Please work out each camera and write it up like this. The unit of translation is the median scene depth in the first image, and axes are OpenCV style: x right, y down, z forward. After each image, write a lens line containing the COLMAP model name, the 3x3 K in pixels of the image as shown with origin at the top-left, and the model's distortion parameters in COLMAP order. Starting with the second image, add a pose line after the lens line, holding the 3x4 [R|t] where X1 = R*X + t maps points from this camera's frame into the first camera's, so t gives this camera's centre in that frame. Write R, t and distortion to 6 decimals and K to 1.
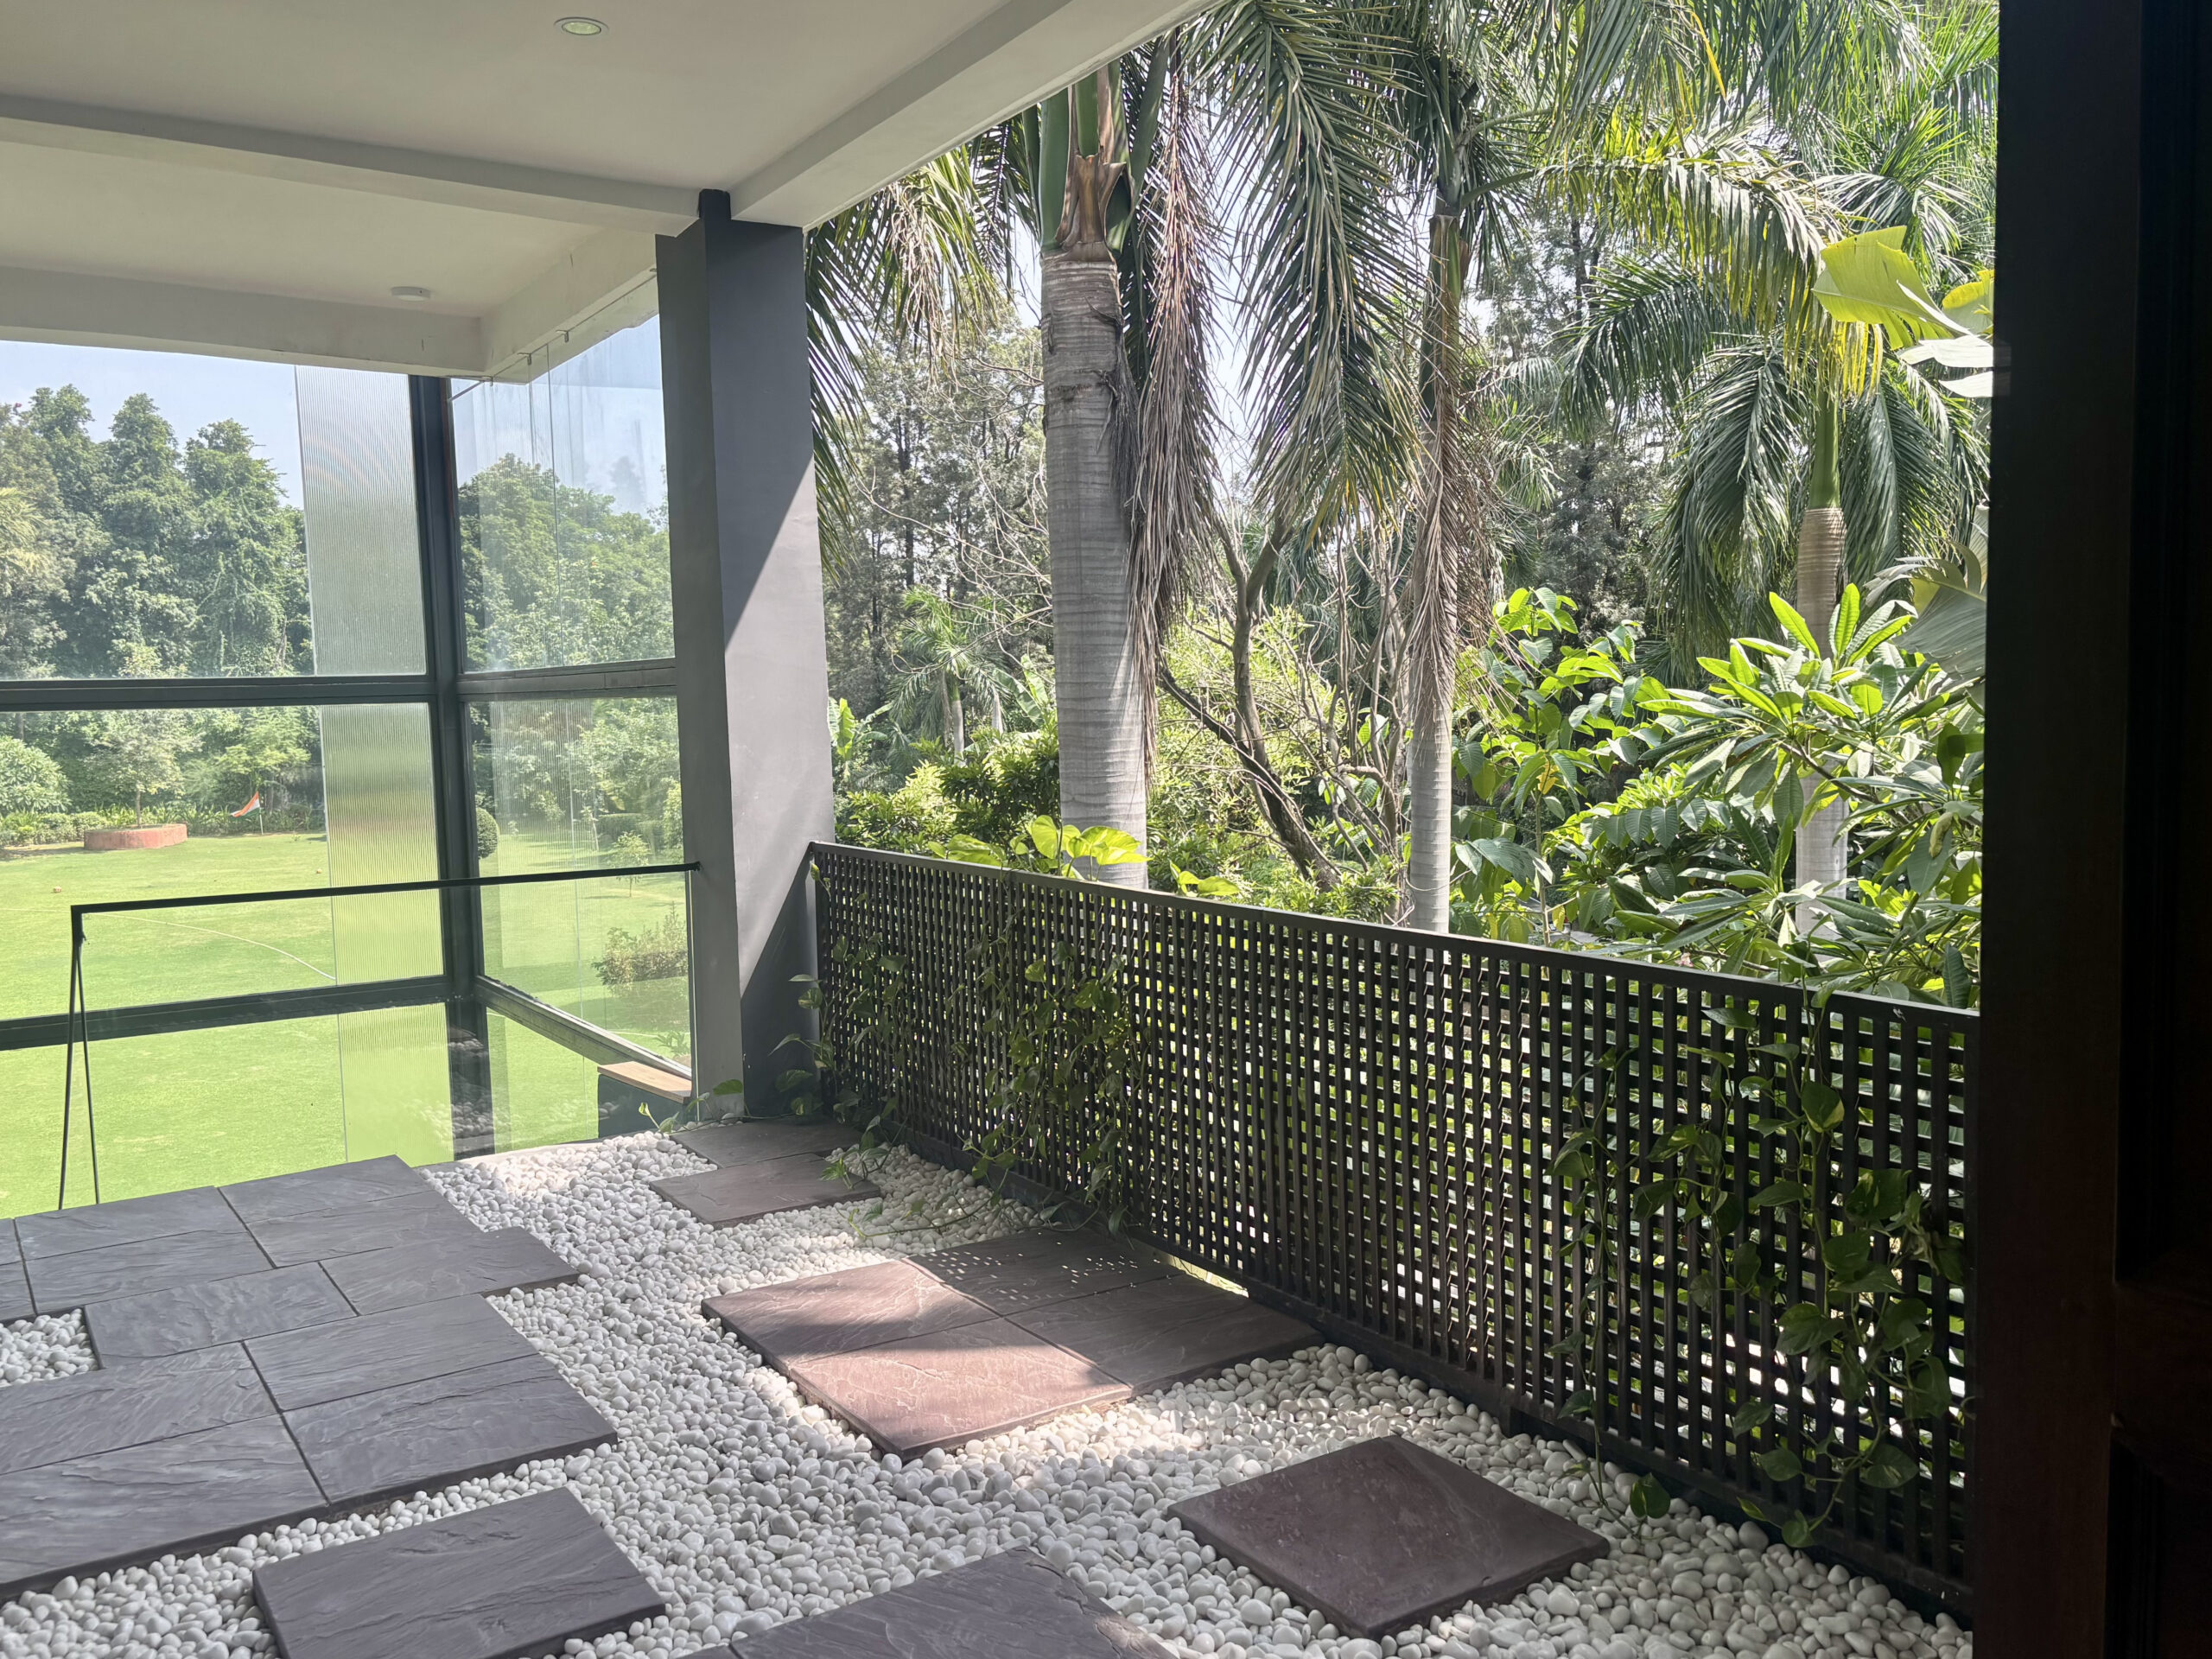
lens RADIAL K [[1785.0, 0, 1098.6], [0, 1785.0, 817.9], [0, 0, 1]] dist [0.053953, -0.035940]
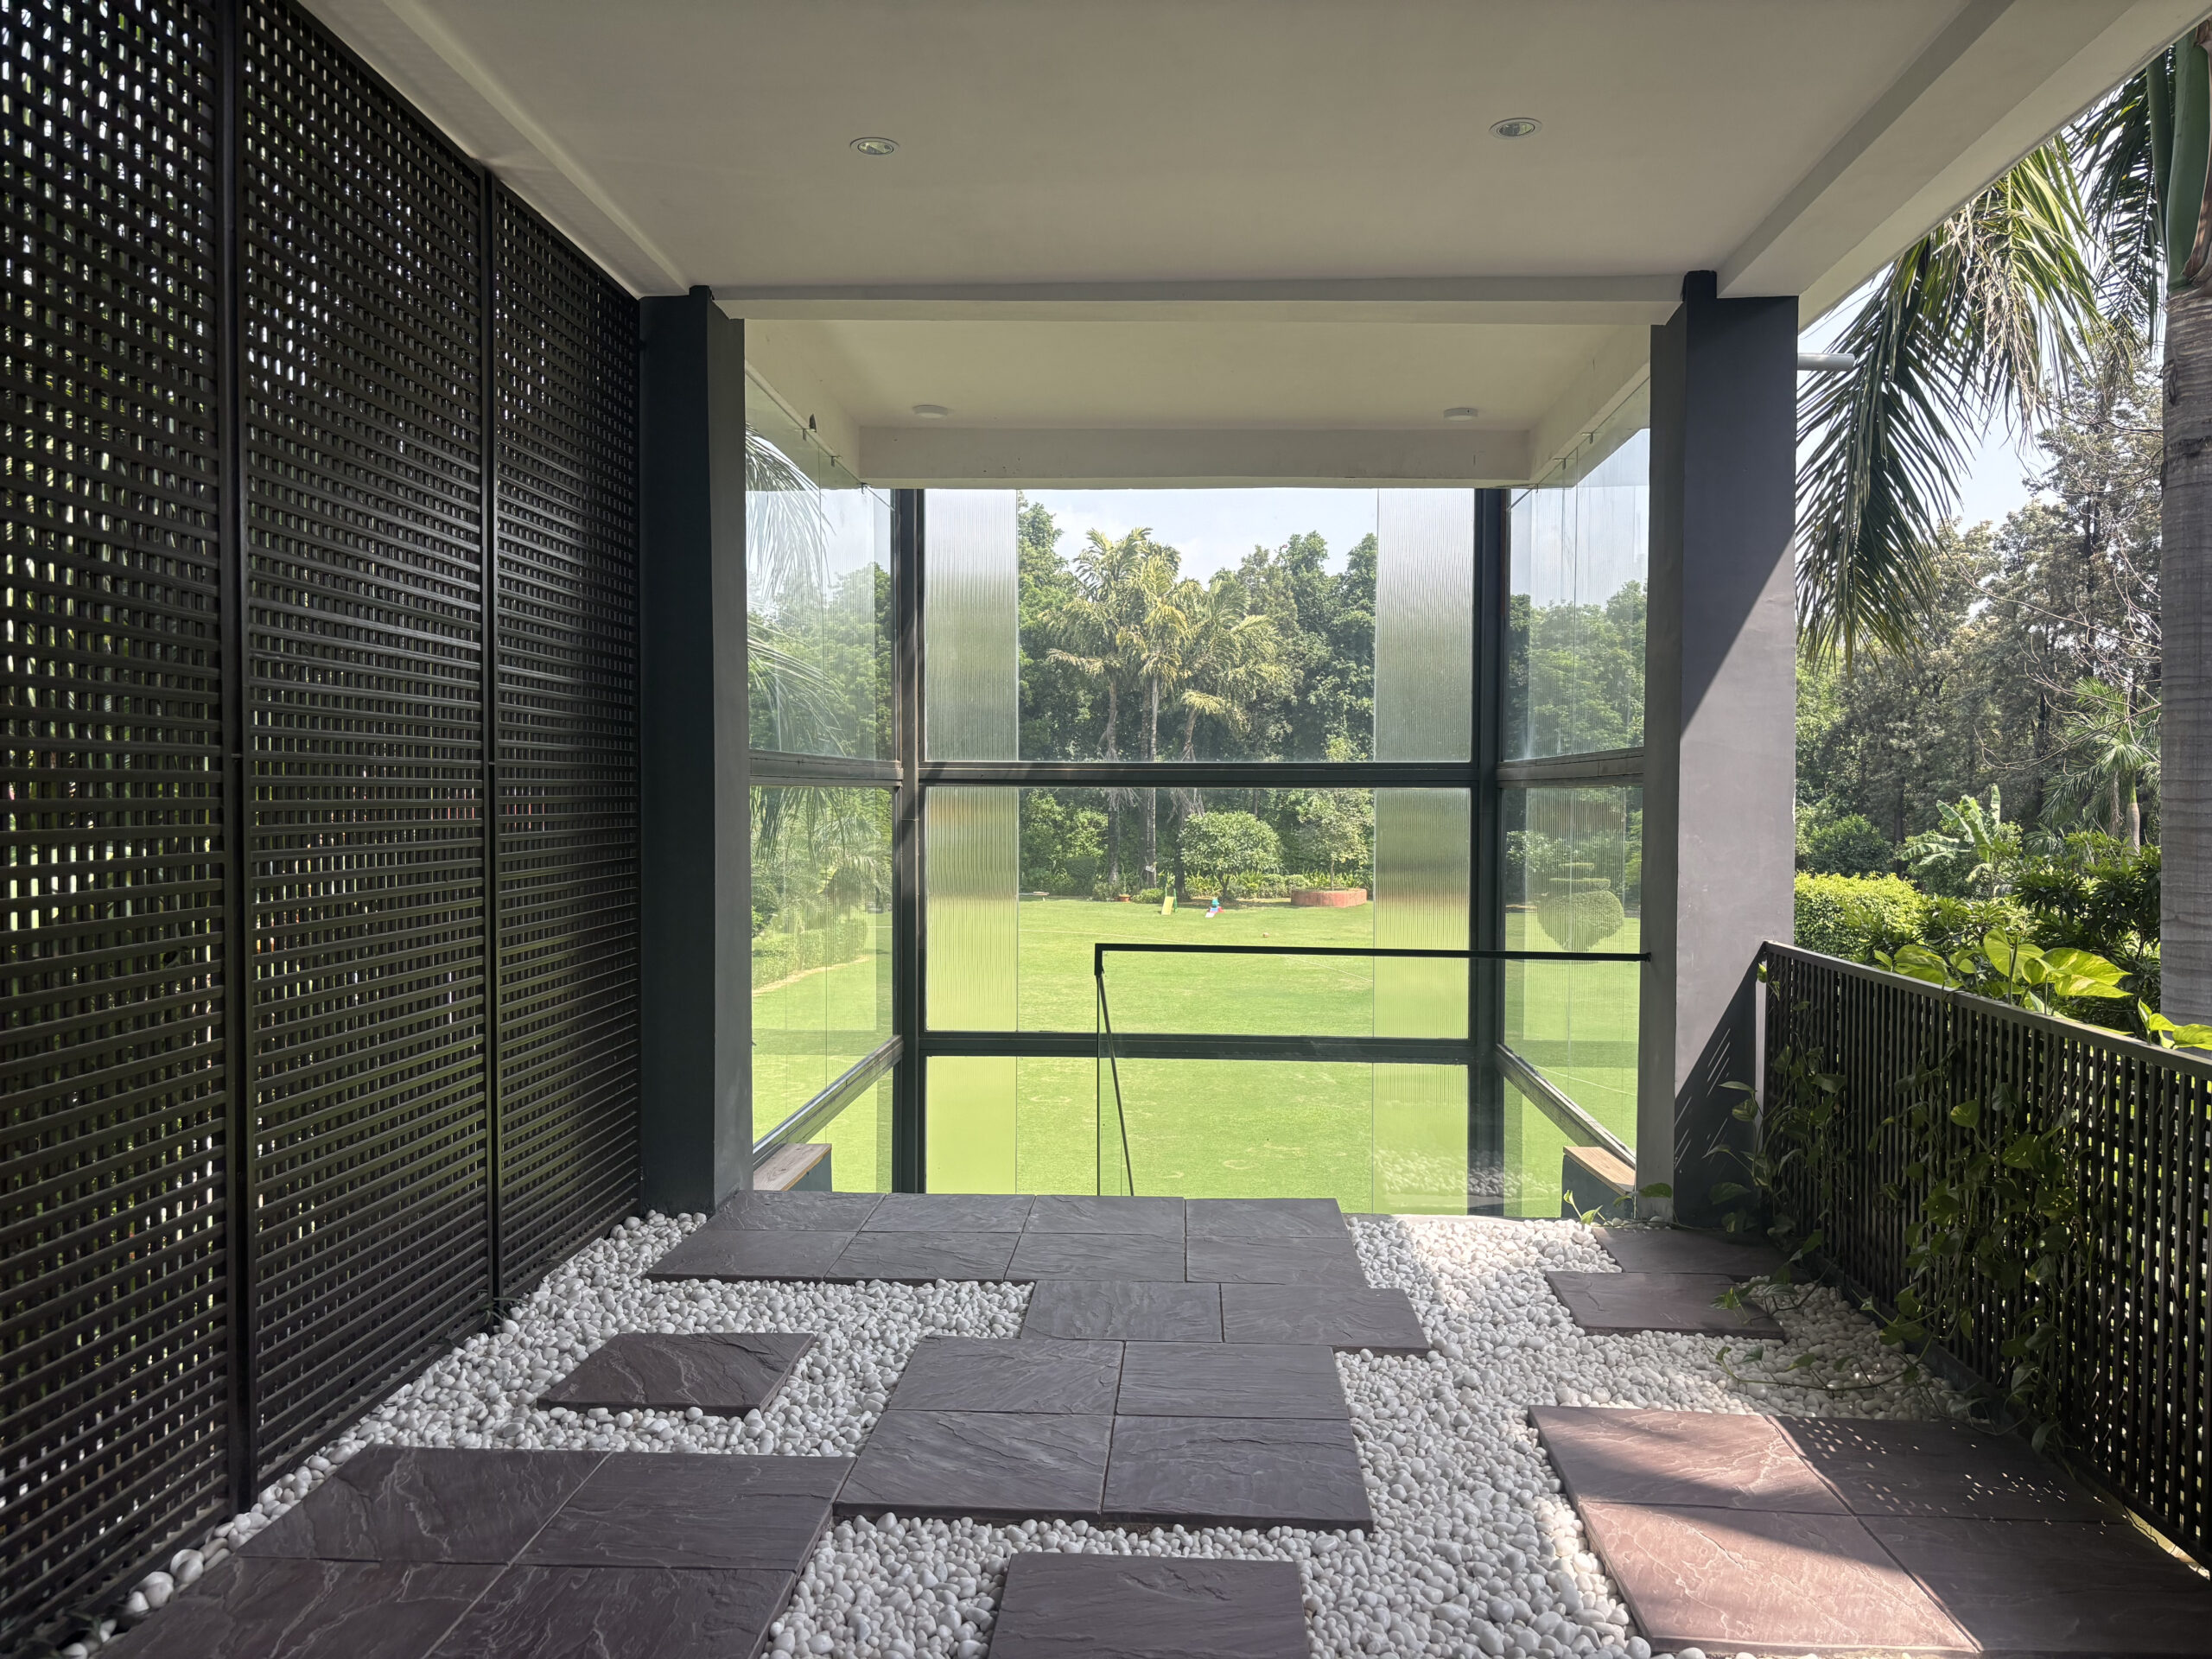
lens RADIAL K [[1670.3, 0, 1129.3], [0, 1670.3, 830.5], [0, 0, 1]] dist [0.049030, -0.051511]
pose [[0.809564, 0.041370, -0.585572, 0.096399], [-0.066878, 0.997519, -0.021987, -0.003729], [0.583210, 0.056962, 0.810322, 0.103499]]
